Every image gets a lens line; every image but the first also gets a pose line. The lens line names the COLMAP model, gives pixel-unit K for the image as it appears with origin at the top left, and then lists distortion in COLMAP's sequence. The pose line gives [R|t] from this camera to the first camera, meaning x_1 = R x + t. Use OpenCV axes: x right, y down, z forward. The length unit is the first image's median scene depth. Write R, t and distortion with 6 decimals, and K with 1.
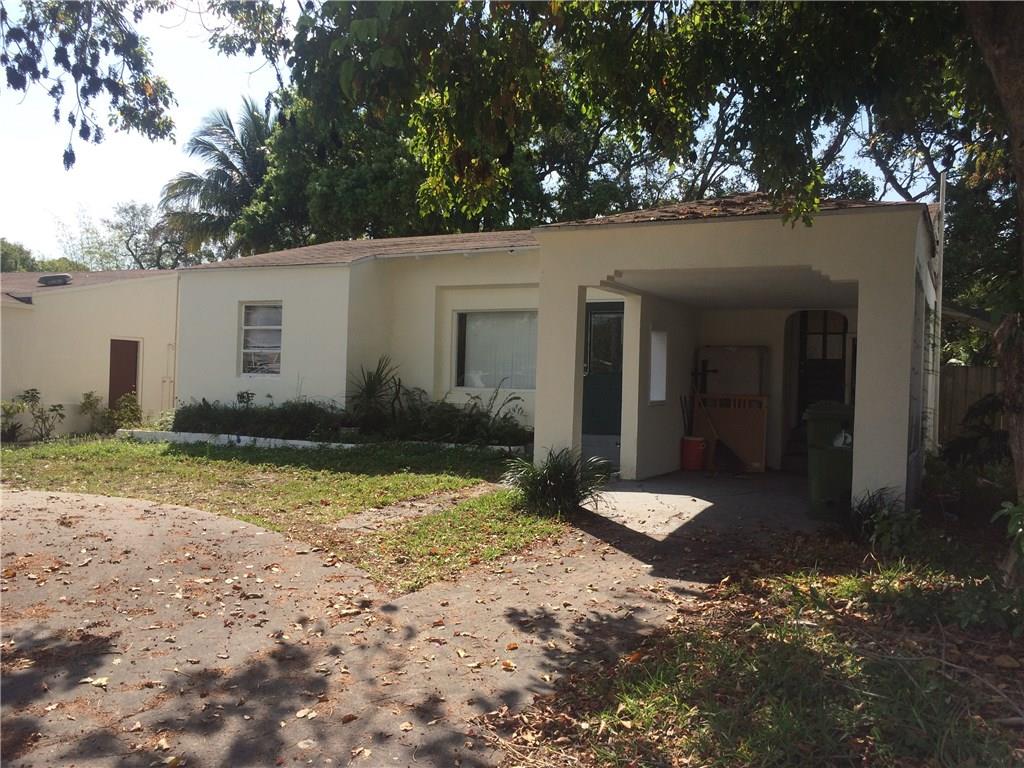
lens RADIAL K [[887.2, 0, 512.0], [0, 887.2, 384.0], [0, 0, 1]] dist [0.074767, -0.001139]
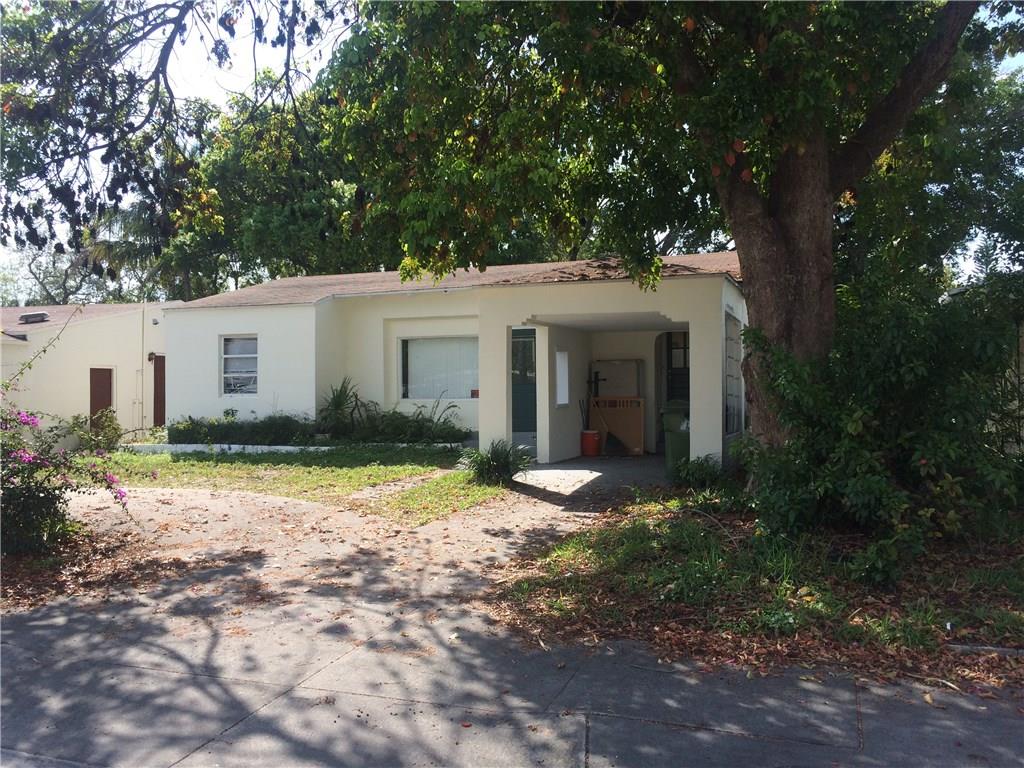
lens RADIAL K [[896.6, 0, 512.0], [0, 896.6, 384.0], [0, 0, 1]] dist [0.079597, -0.093981]
pose [[0.993118, -0.034233, 0.112007, -0.053833], [0.035066, 0.999370, -0.005472, -0.005555], [-0.111749, 0.009362, 0.993692, -0.288708]]
